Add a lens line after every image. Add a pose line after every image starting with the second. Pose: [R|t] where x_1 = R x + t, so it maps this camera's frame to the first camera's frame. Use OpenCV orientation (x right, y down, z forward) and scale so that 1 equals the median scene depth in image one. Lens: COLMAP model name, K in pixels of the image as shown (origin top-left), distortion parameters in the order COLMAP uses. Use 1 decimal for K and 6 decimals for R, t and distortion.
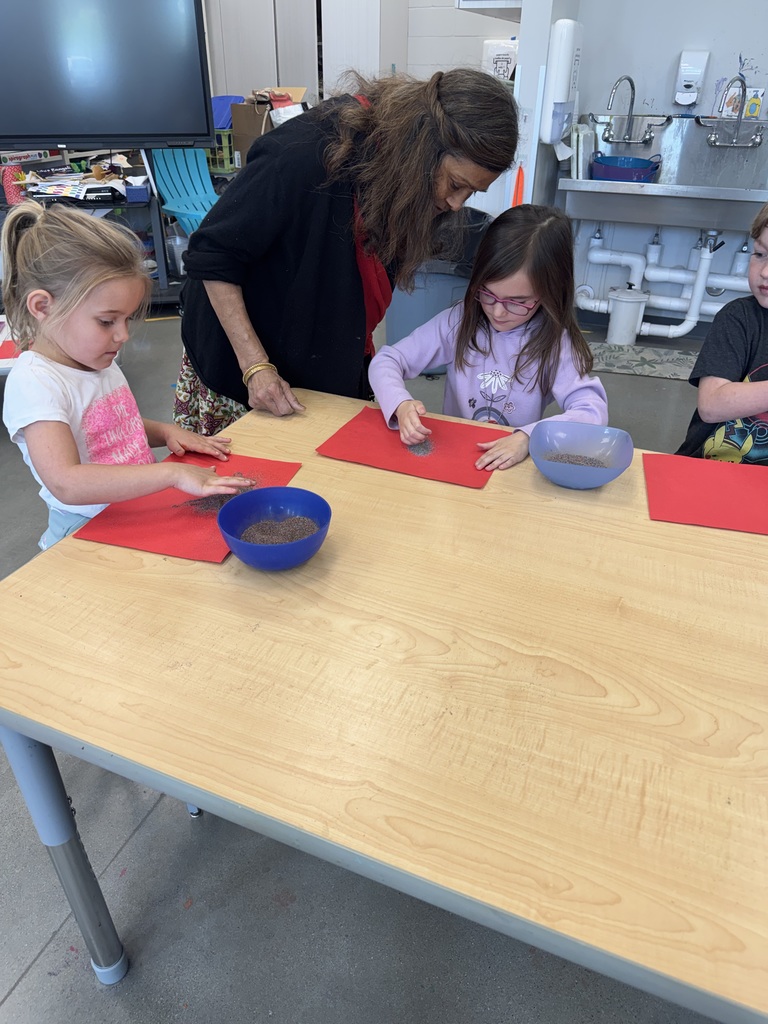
lens RADIAL K [[726.4, 0, 383.8], [0, 726.4, 513.0], [0, 0, 1]] dist [-0.005425, 0.001817]
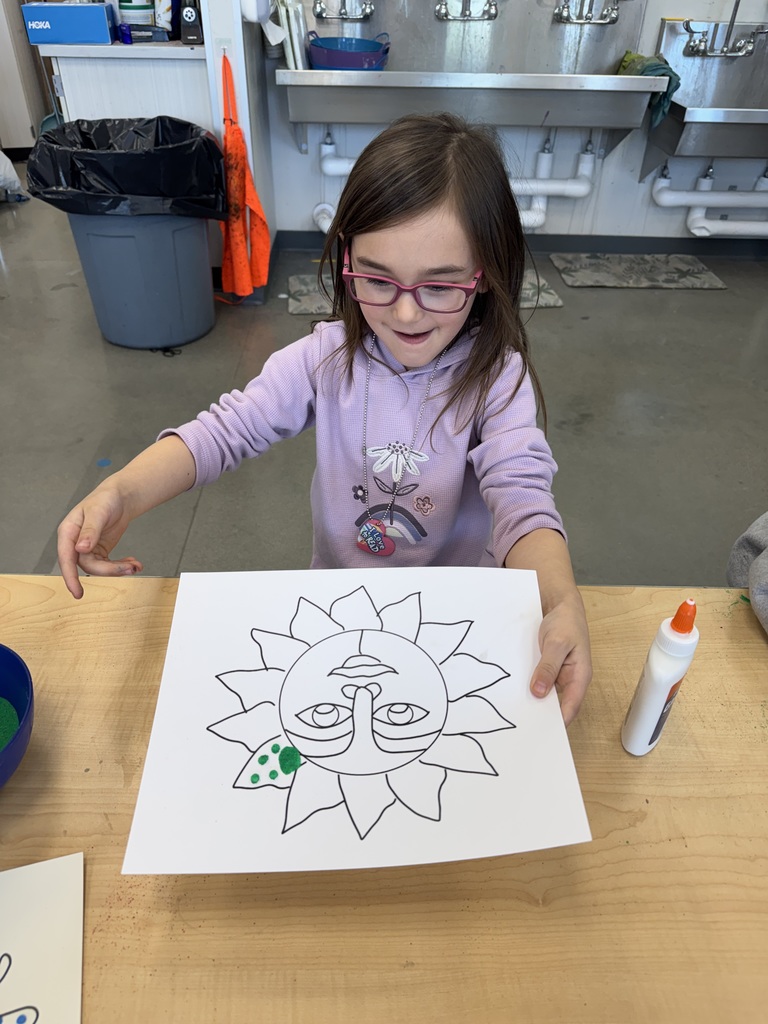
lens RADIAL K [[726.4, 0, 382.6], [0, 726.4, 510.9], [0, 0, 1]] dist [-0.005425, 0.001817]
pose [[0.913590, -0.245115, 0.324456, -0.020336], [0.206039, 0.966928, 0.150326, -0.098879], [-0.350573, -0.070486, 0.933879, 0.203571]]
